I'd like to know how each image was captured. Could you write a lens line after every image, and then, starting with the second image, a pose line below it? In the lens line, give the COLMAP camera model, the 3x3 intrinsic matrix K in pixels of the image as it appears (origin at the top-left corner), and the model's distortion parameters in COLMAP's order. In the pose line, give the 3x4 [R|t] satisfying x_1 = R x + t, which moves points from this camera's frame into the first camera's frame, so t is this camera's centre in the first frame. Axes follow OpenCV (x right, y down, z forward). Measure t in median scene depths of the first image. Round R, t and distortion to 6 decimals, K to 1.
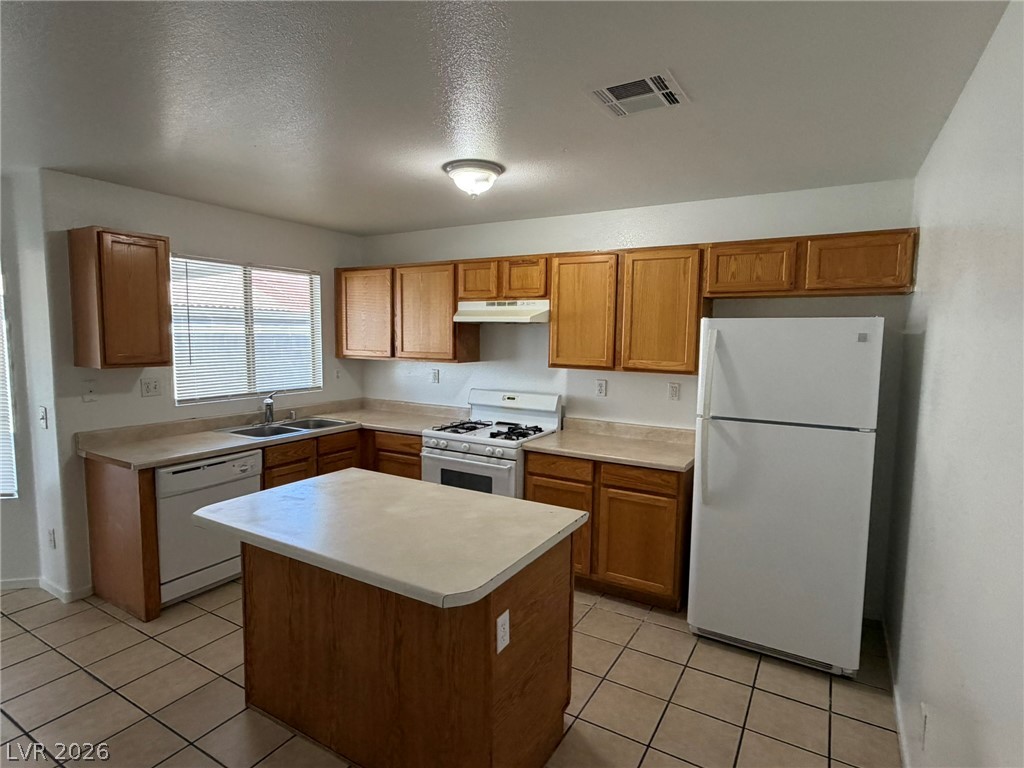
lens RADIAL K [[539.5, 0, 513.6], [0, 539.5, 384.3], [0, 0, 1]] dist [-0.009892, 0.002033]
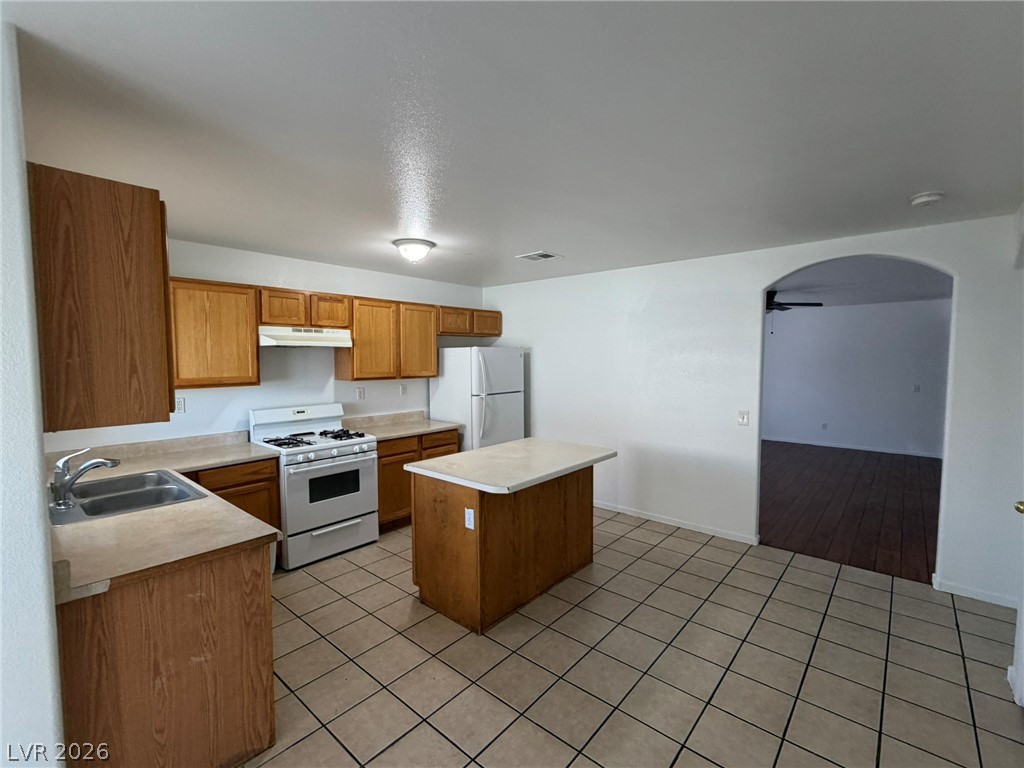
lens RADIAL K [[454.7, 0, 512.0], [0, 454.7, 380.1], [0, 0, 1]] dist [0.000234, -0.000020]
pose [[0.182467, -0.068181, 0.980845, -1.233210], [0.095535, 0.994102, 0.051330, -0.068507], [-0.978560, 0.084339, 0.187904, 0.524526]]
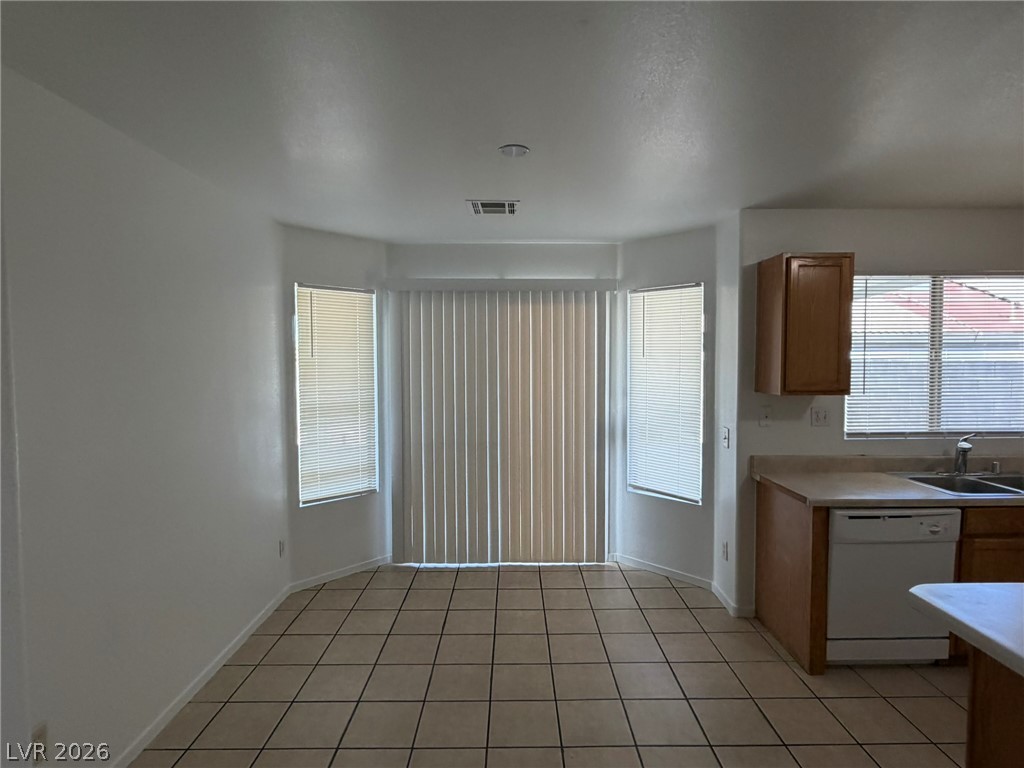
lens RADIAL K [[539.5, 0, 512.2], [0, 539.5, 384.1], [0, 0, 1]] dist [-0.009892, 0.002033]
pose [[0.498495, 0.025233, -0.866525, -0.131657], [-0.067725, 0.997655, -0.009909, -0.005416], [0.864243, 0.063625, 0.499035, 0.061770]]
